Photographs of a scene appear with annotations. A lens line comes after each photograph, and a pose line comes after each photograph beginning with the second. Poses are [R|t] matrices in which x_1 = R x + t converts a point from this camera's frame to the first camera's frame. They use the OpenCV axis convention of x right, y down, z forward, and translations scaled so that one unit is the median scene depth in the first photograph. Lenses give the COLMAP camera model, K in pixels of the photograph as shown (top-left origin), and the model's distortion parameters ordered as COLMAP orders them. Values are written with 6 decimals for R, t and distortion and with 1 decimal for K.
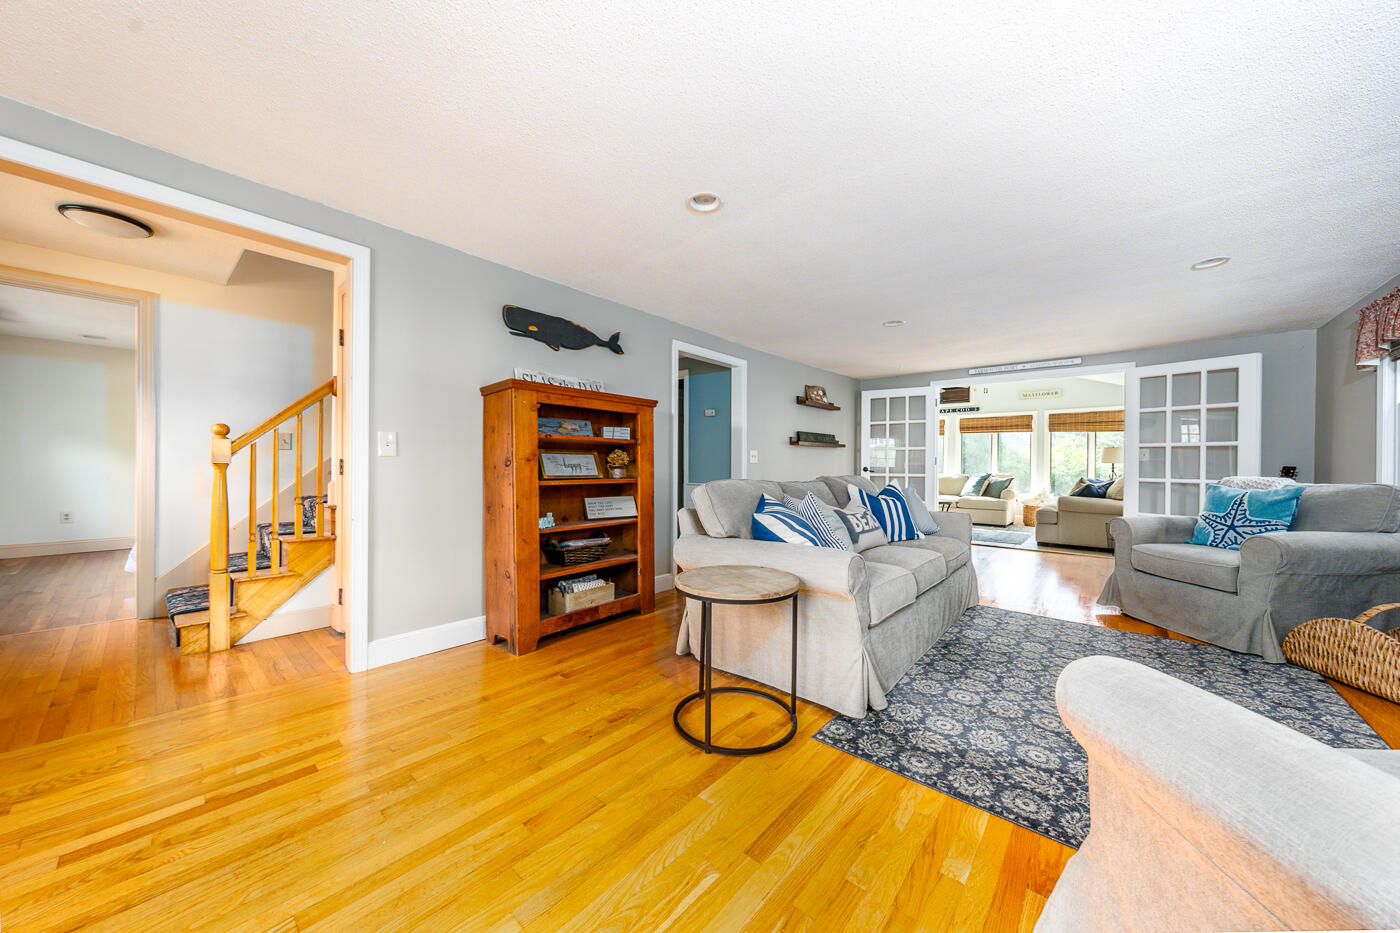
lens RADIAL K [[465.9, 0, 700.7], [0, 465.9, 467.1], [0, 0, 1]] dist [0.000415, 0.000017]
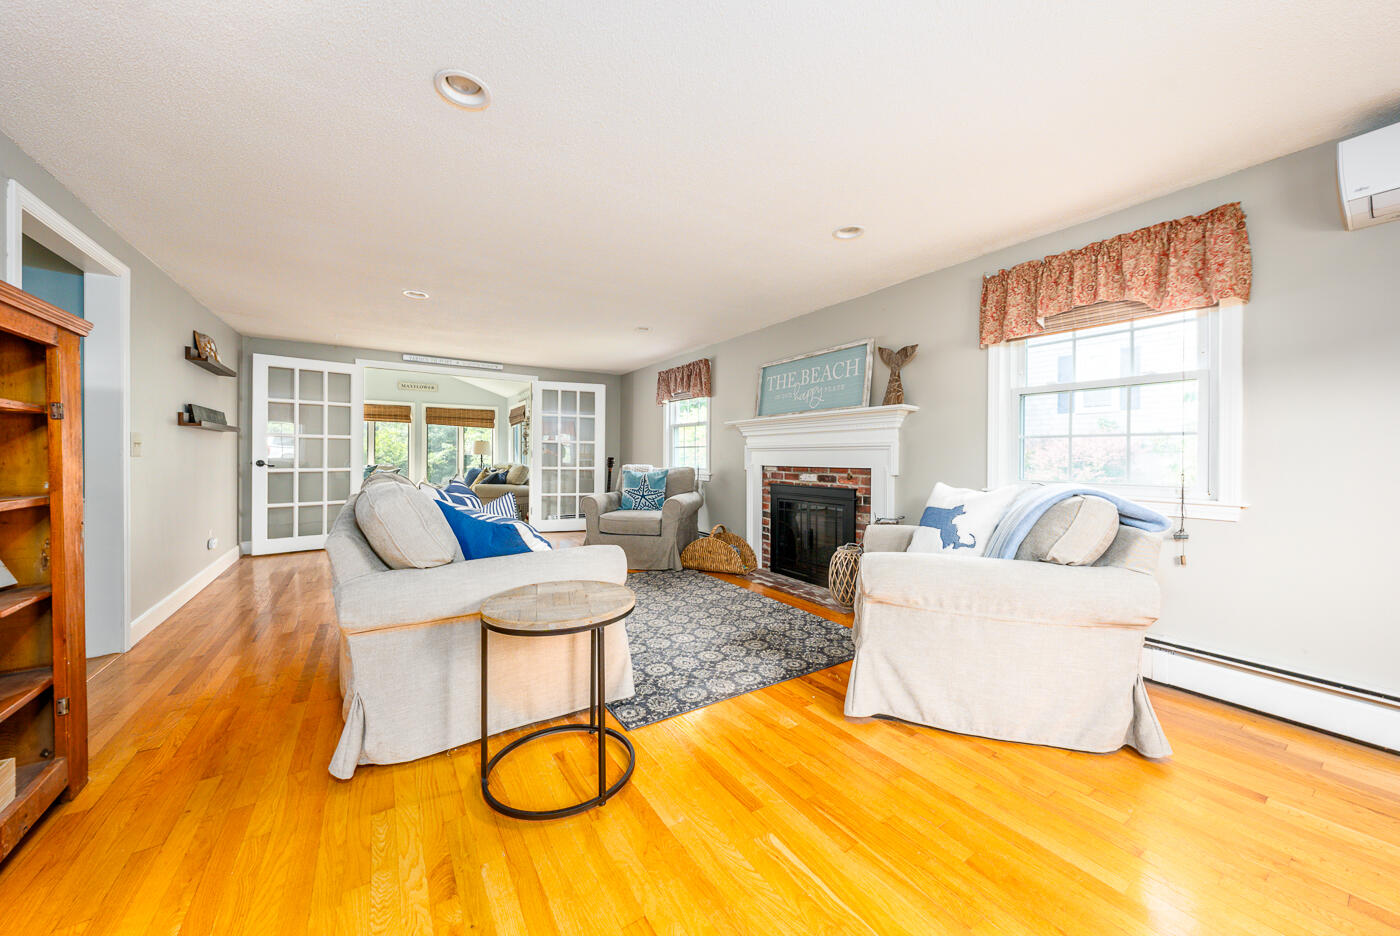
lens RADIAL K [[487.7, 0, 706.0], [0, 487.7, 464.8], [0, 0, 1]] dist [-0.003241, -0.000118]
pose [[0.293444, -0.019378, 0.955780, -0.409254], [0.003964, 0.999811, 0.019053, -0.010897], [-0.955968, -0.001803, 0.293465, 0.300931]]
